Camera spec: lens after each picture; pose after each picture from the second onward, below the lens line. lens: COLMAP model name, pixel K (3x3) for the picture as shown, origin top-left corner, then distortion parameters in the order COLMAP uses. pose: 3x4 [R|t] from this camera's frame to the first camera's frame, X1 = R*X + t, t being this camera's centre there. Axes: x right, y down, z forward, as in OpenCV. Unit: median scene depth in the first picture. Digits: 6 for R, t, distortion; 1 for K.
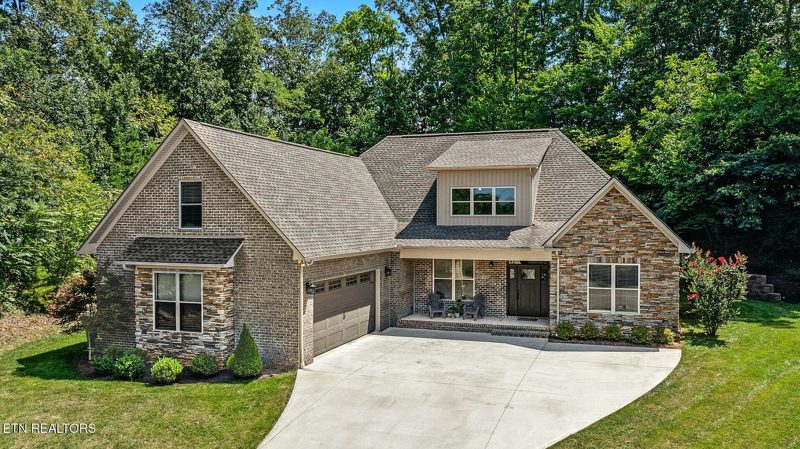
lens RADIAL K [[716.3, 0, 400.0], [0, 716.3, 224.5], [0, 0, 1]] dist [-0.013225, -0.003811]
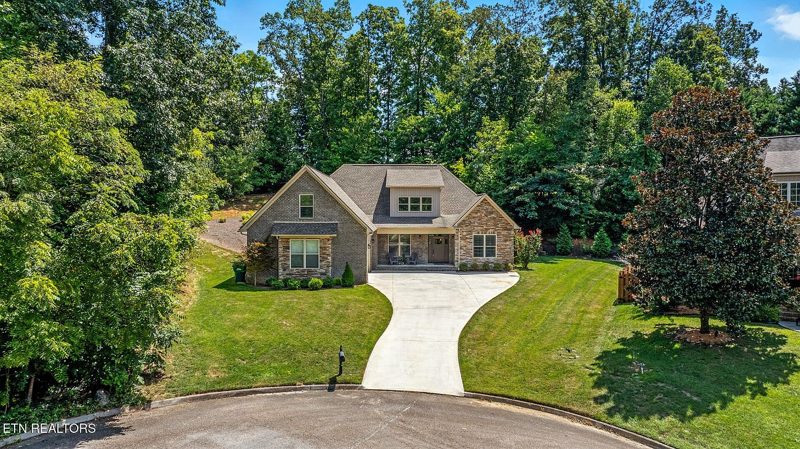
lens RADIAL K [[716.3, 0, 400.0], [0, 716.3, 224.5], [0, 0, 1]] dist [-0.013225, -0.003811]
pose [[0.936044, -0.006393, 0.351825, -0.663352], [0.002522, 0.999931, 0.011461, 0.000733], [-0.351874, -0.009841, 0.935996, -0.867902]]
